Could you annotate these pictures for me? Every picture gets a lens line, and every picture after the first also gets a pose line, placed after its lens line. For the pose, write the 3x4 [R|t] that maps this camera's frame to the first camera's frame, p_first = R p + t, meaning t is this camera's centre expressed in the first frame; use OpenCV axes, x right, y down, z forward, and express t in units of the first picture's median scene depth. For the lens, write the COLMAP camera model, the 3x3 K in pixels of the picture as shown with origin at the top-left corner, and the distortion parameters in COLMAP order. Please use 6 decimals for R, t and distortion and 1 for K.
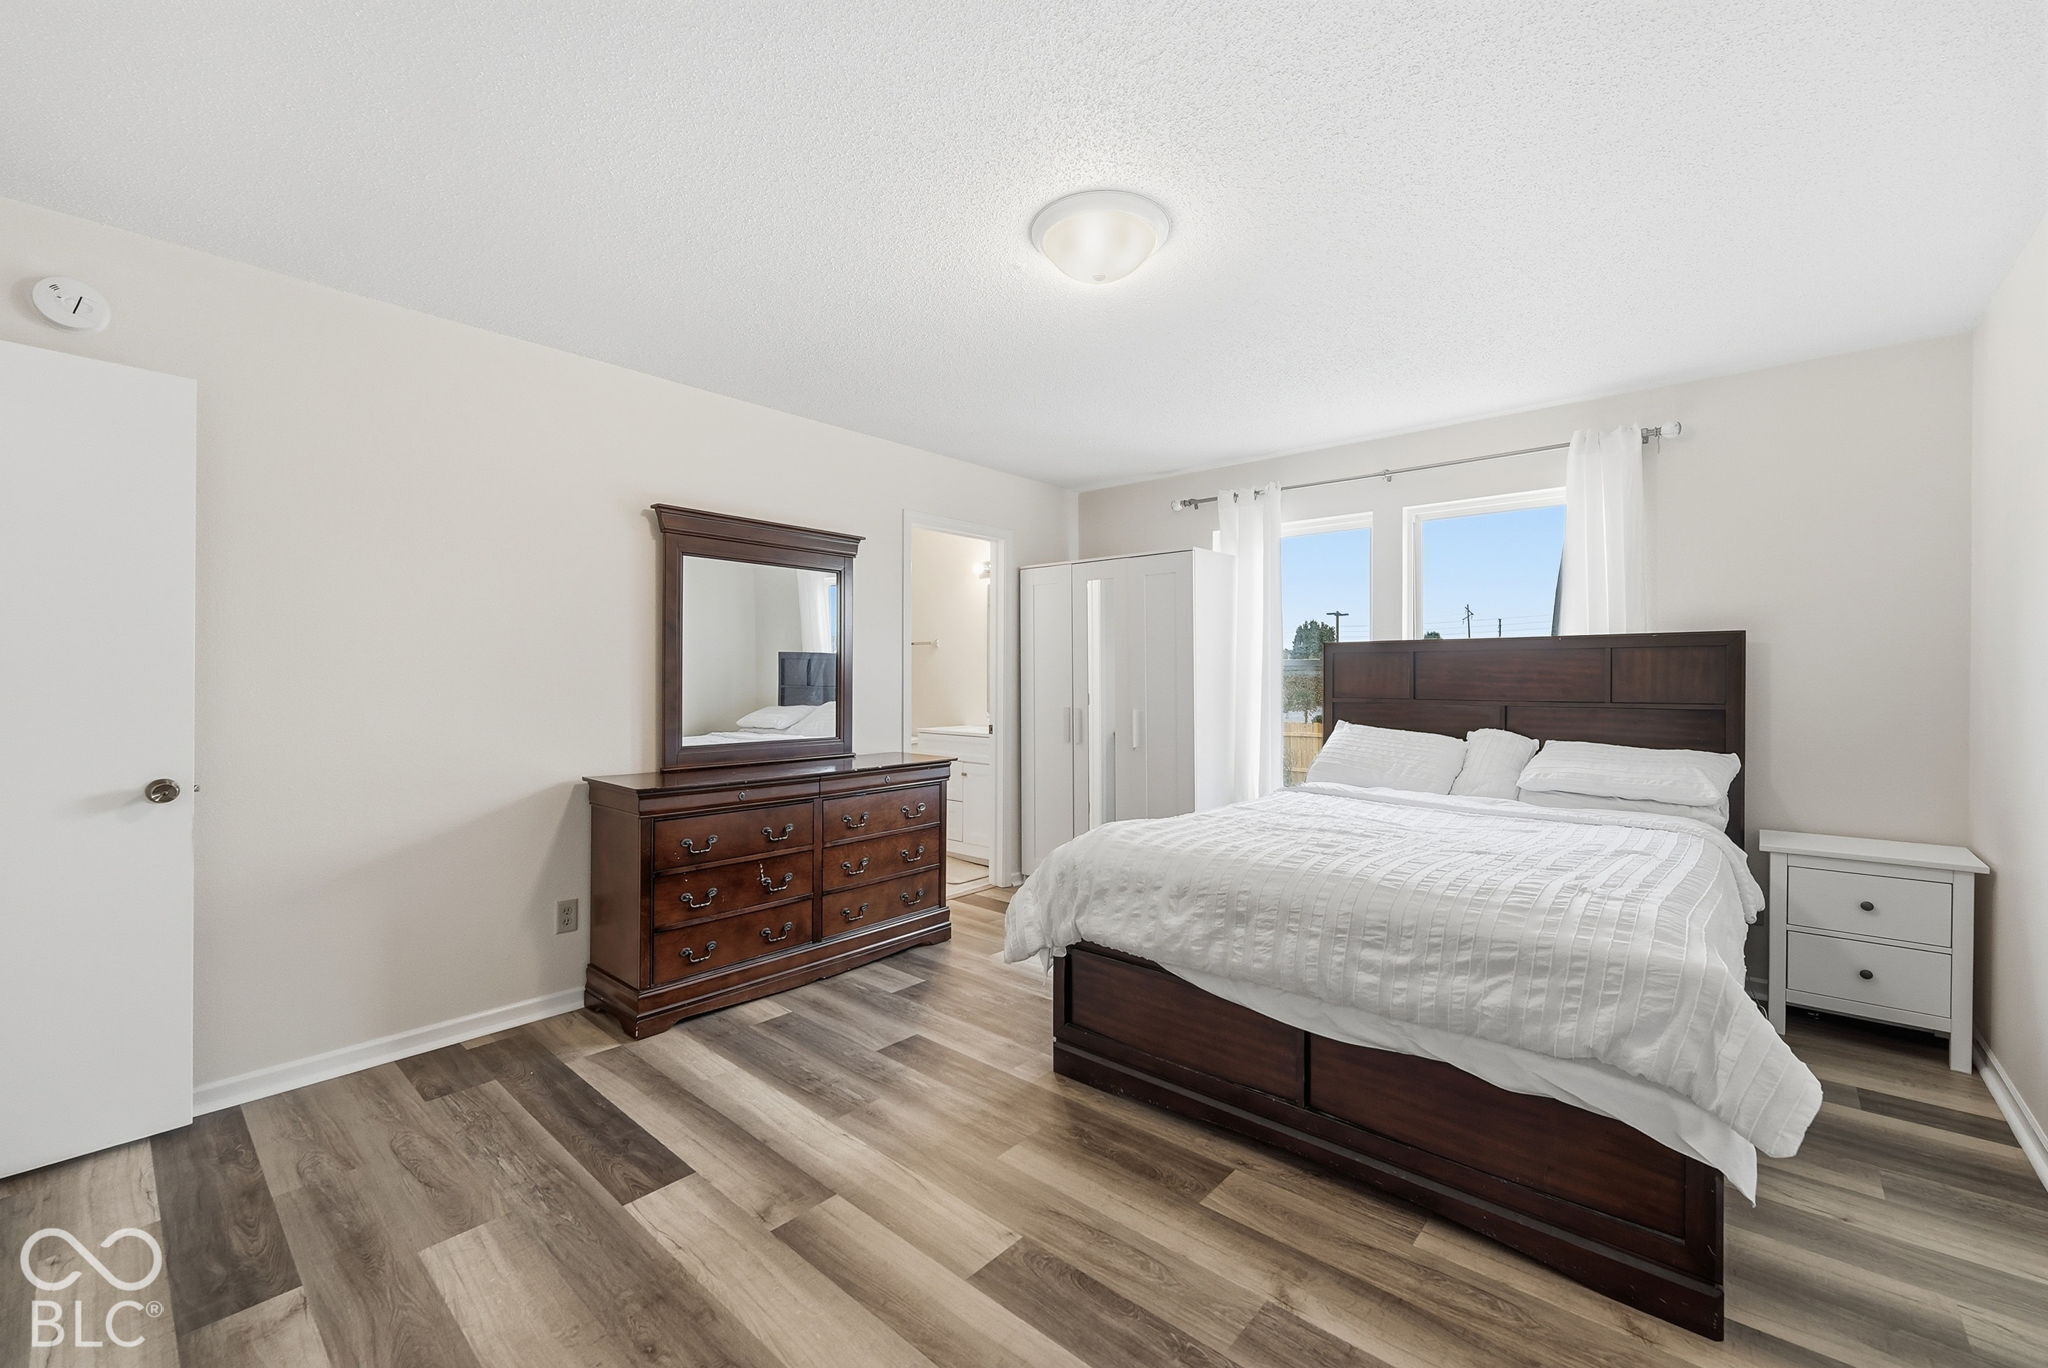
lens RADIAL K [[842.3, 0, 1045.6], [0, 842.3, 680.8], [0, 0, 1]] dist [-0.000410, 0.000161]
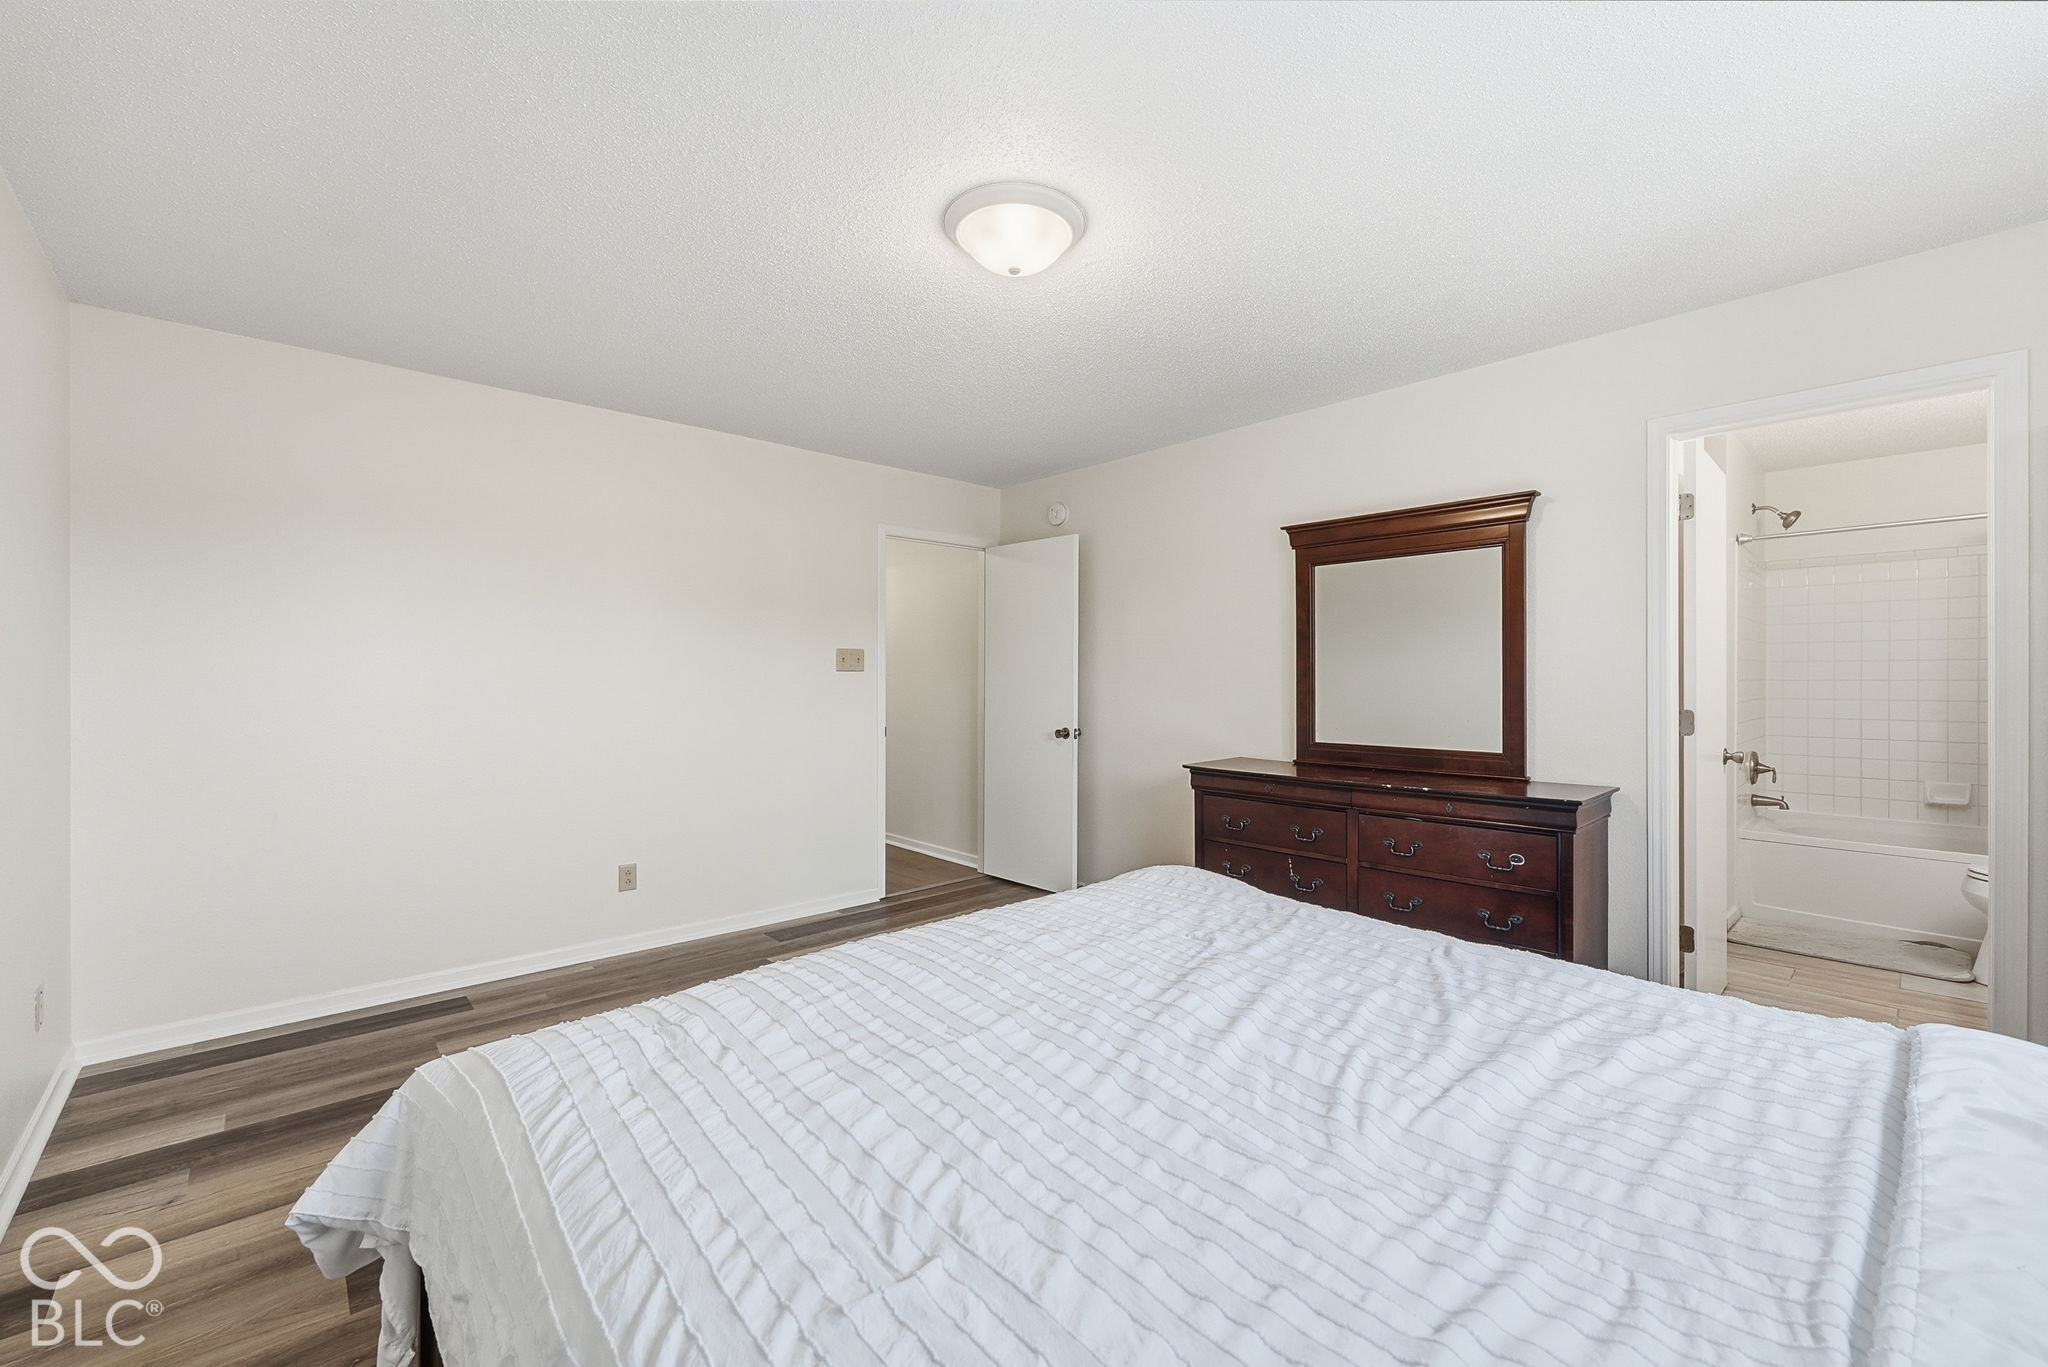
lens RADIAL K [[842.3, 0, 1045.6], [0, 842.3, 680.3], [0, 0, 1]] dist [-0.000410, 0.000161]
pose [[-0.095648, -0.000639, -0.995415, 0.678605], [-0.001561, 0.999999, -0.000492, -0.000995], [0.995414, 0.001507, -0.095649, 0.754933]]
